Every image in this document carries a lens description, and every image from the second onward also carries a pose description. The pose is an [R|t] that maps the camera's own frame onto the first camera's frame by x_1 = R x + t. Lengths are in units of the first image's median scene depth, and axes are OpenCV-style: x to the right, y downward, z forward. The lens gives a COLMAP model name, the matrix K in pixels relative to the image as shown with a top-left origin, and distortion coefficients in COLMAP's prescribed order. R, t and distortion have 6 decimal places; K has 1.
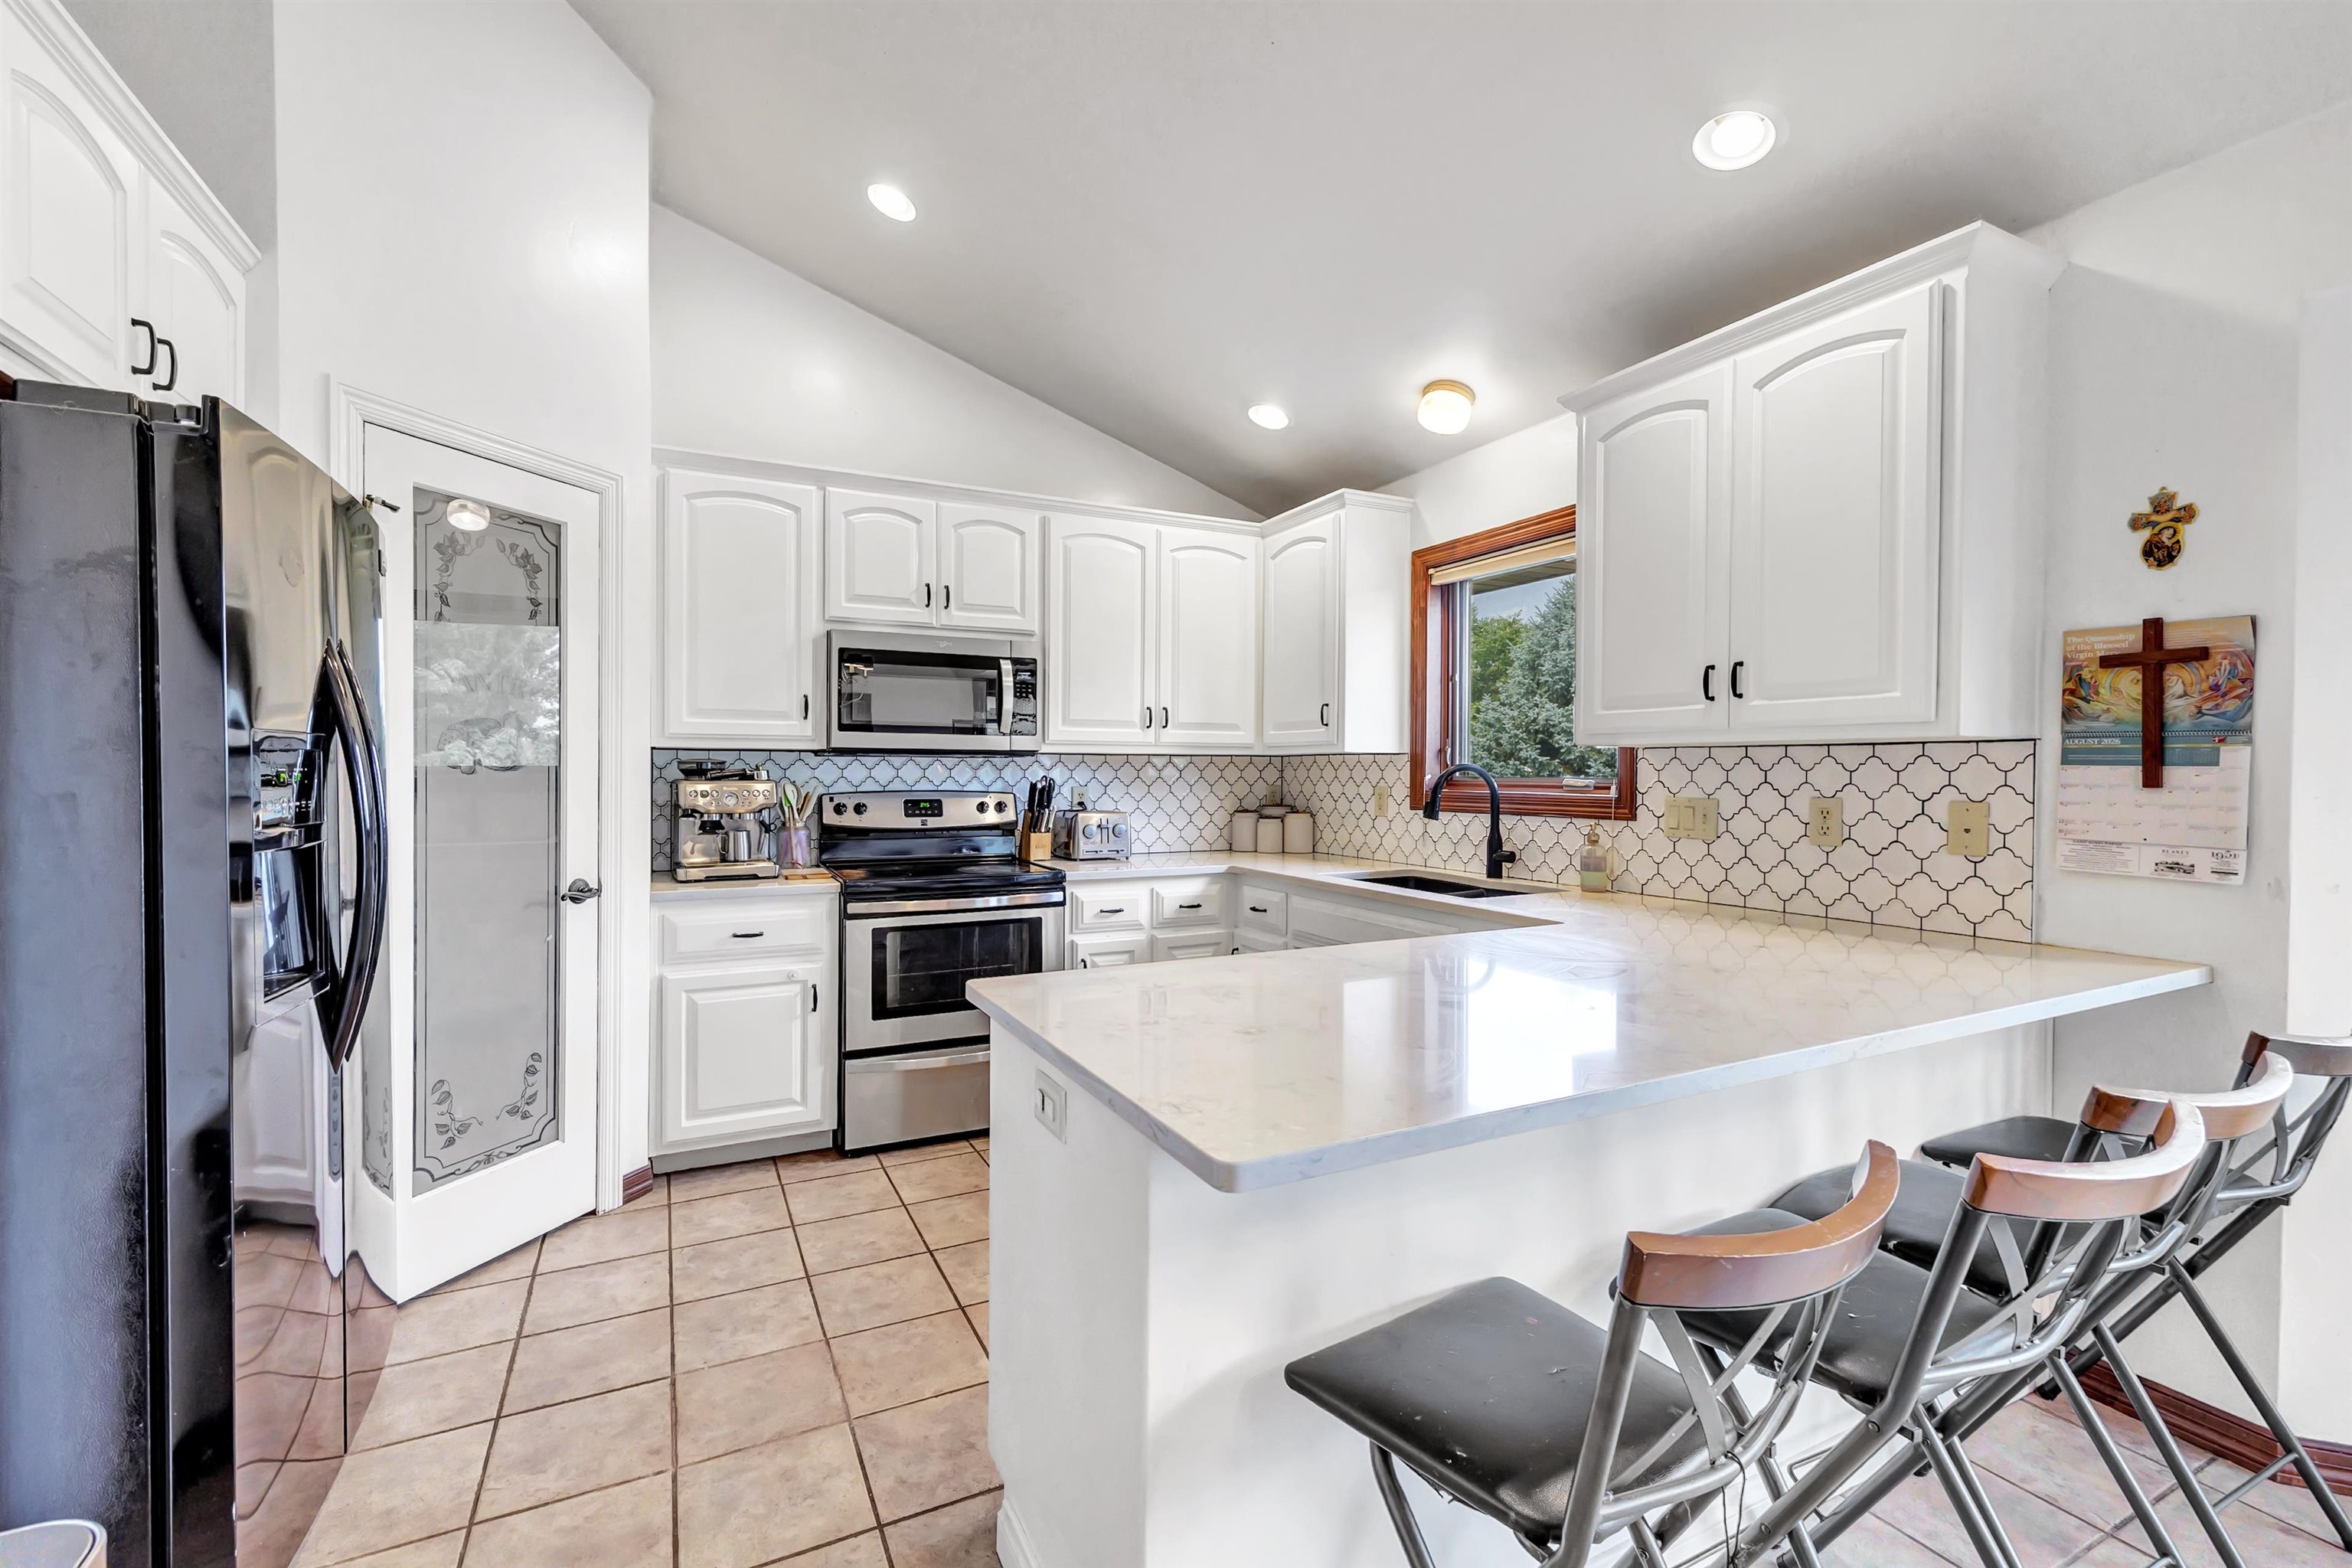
lens RADIAL K [[965.8, 0, 1127.8], [0, 965.8, 777.0], [0, 0, 1]] dist [0.001041, 0.001197]
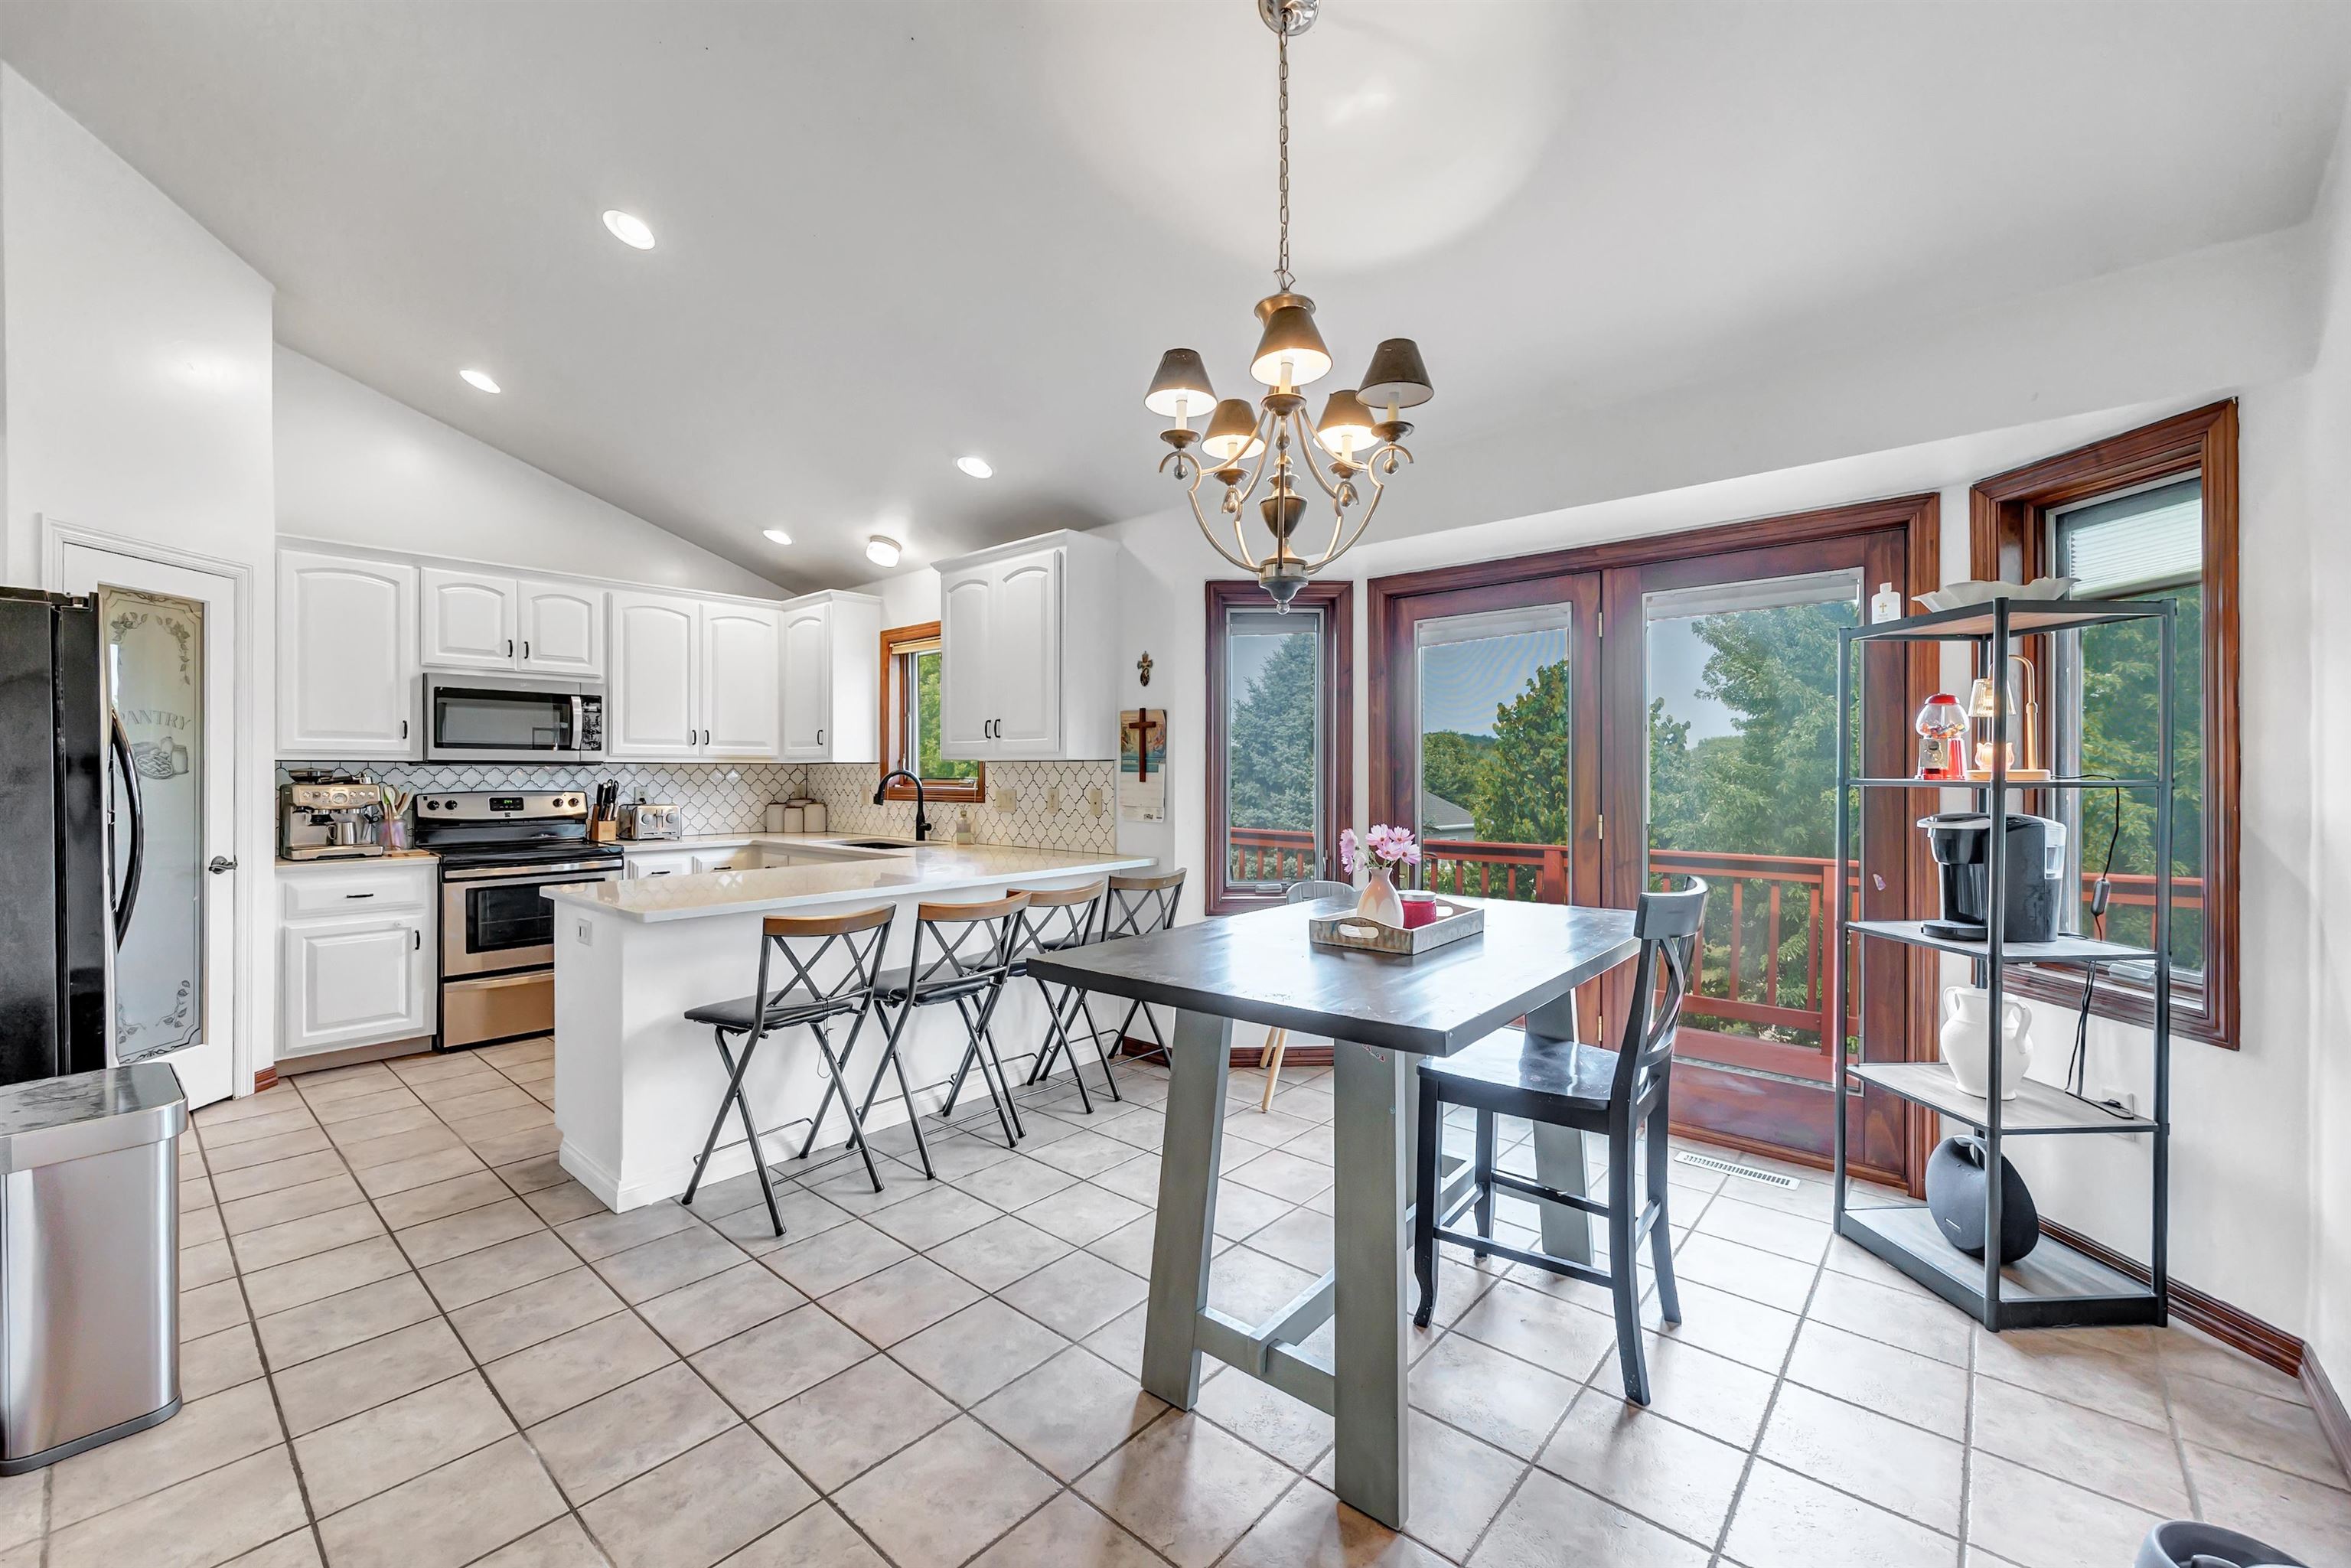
lens RADIAL K [[965.4, 0, 1139.7], [0, 965.4, 774.3], [0, 0, 1]] dist [0.001041, 0.001197]
pose [[0.928016, -0.005040, 0.372507, 0.119814], [0.006023, 0.999981, -0.001476, -0.002104], [-0.372492, 0.003614, 0.928028, -0.656163]]
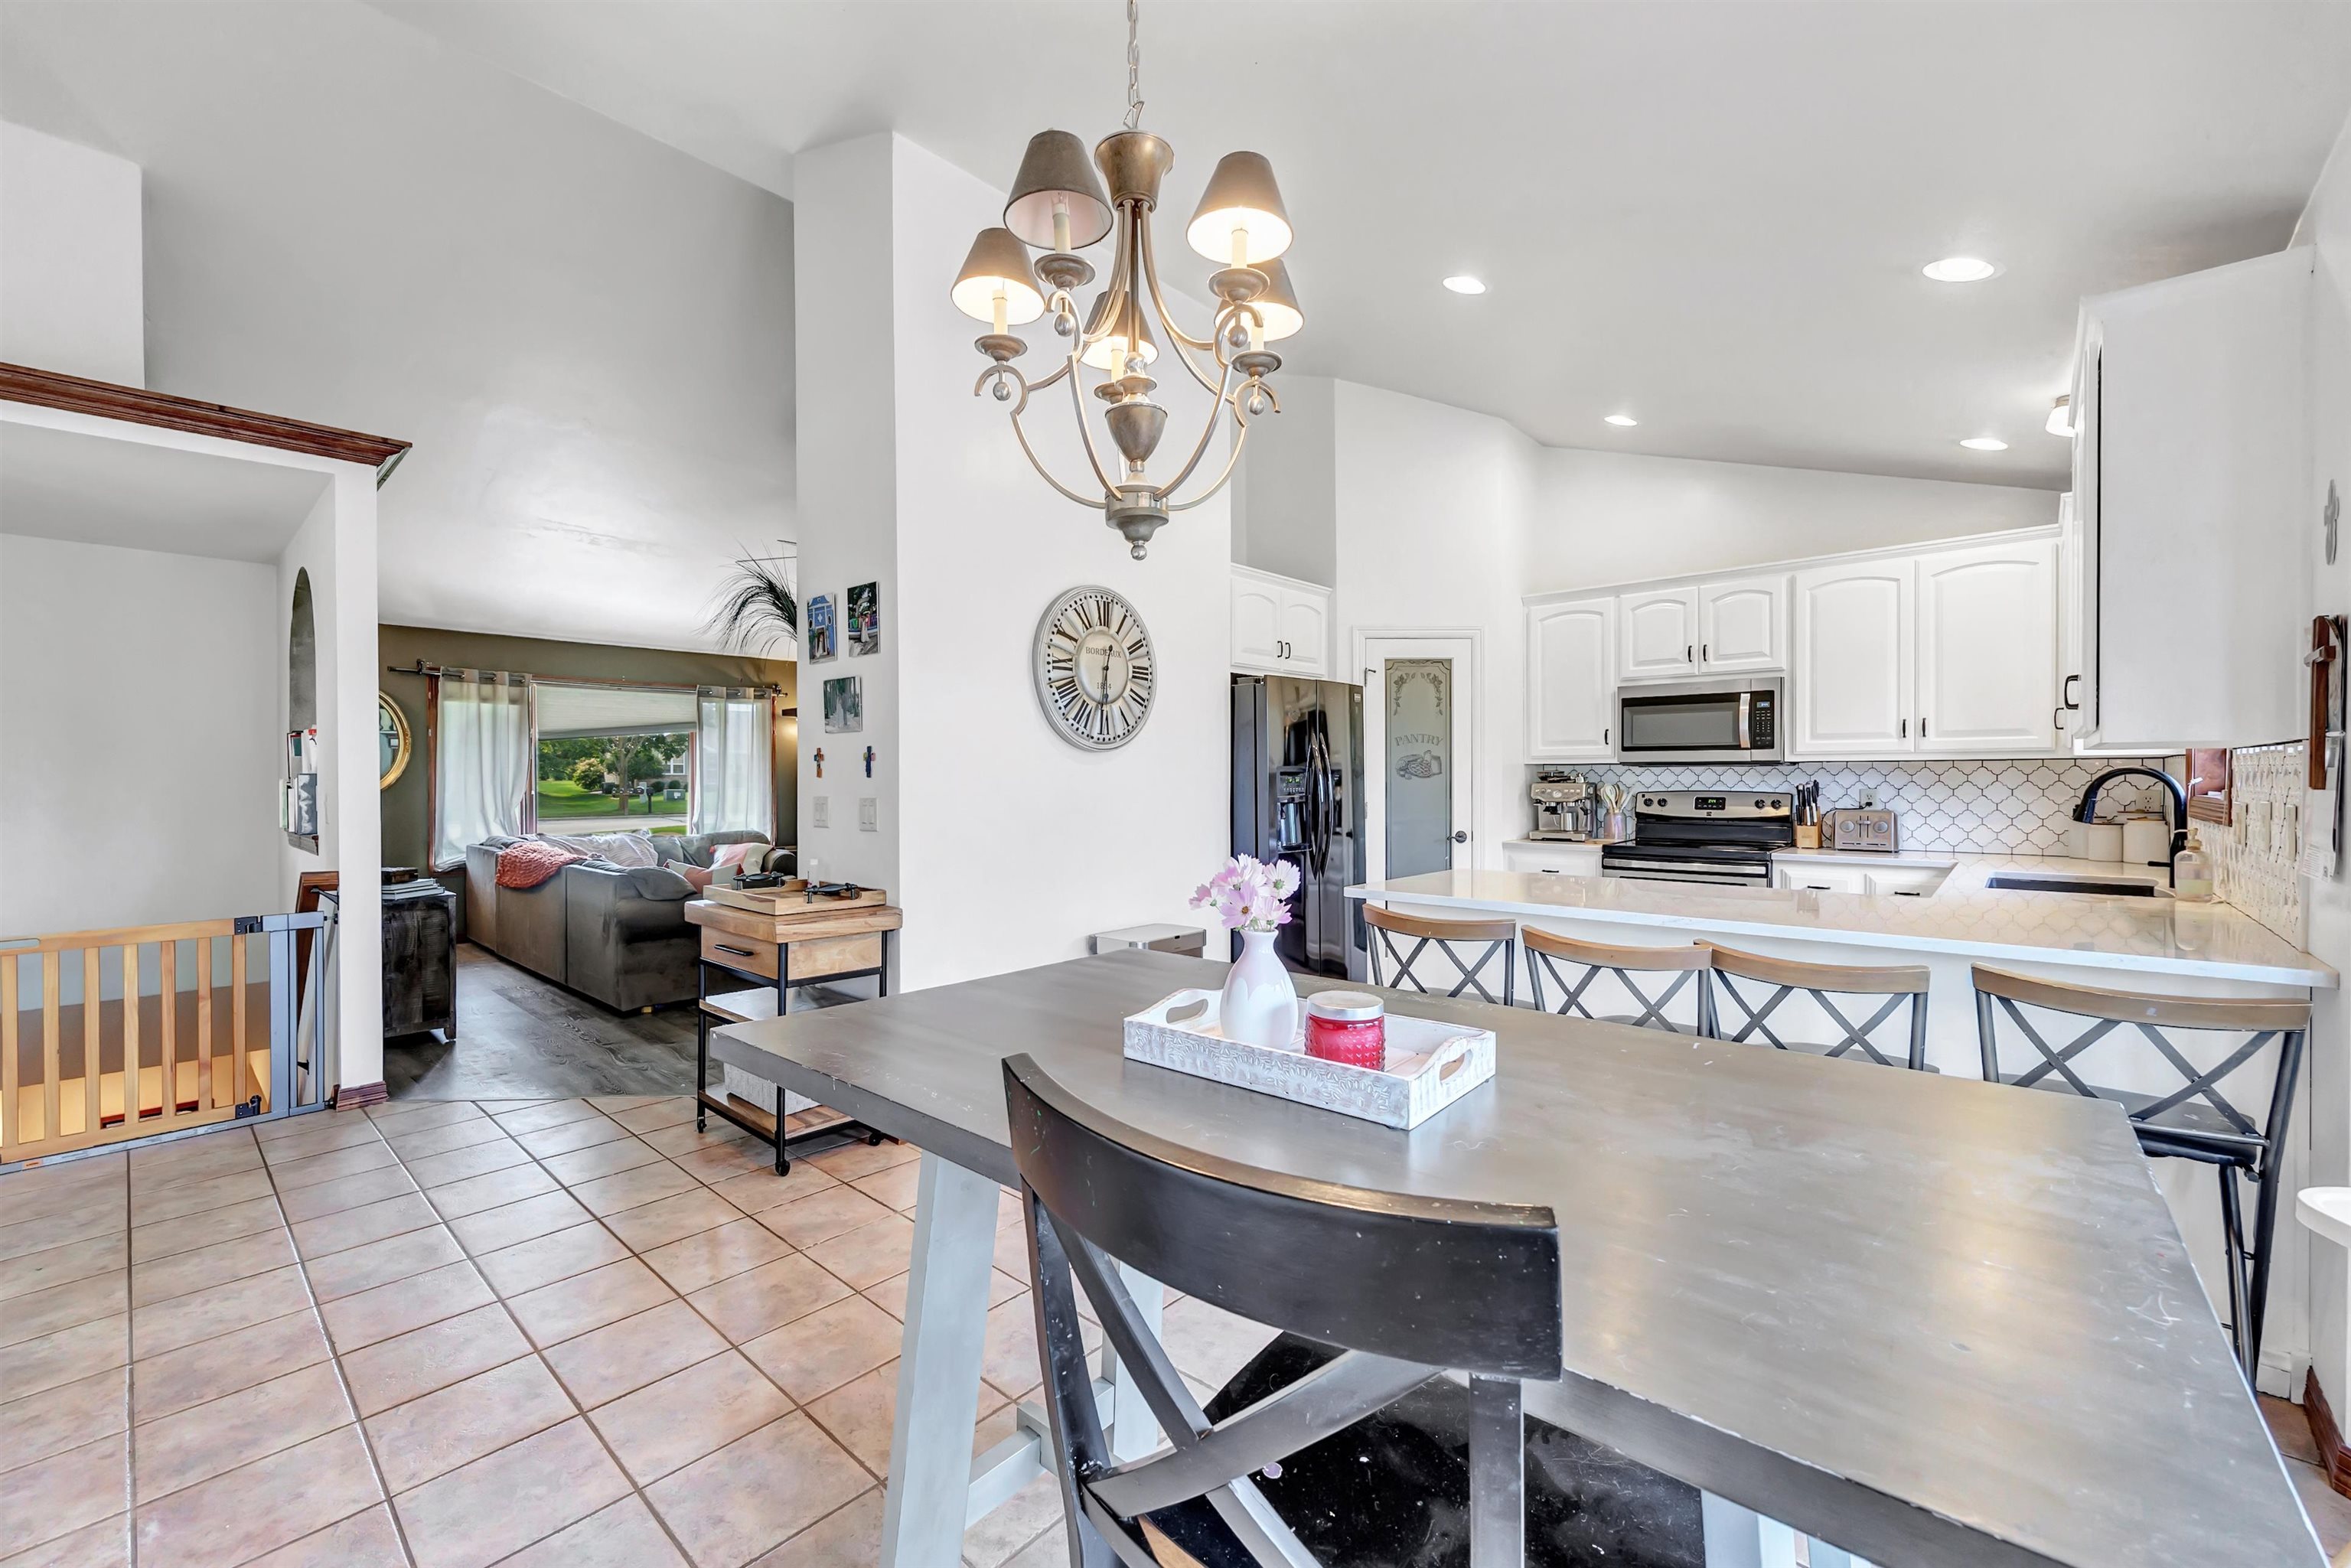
lens RADIAL K [[965.4, 0, 1164.9], [0, 965.4, 784.9], [0, 0, 1]] dist [0.001041, 0.001197]
pose [[0.371961, 0.001998, -0.928246, 0.902607], [-0.001829, 0.999997, 0.001419, 0.005853], [0.928247, 0.001169, 0.371963, -0.276761]]
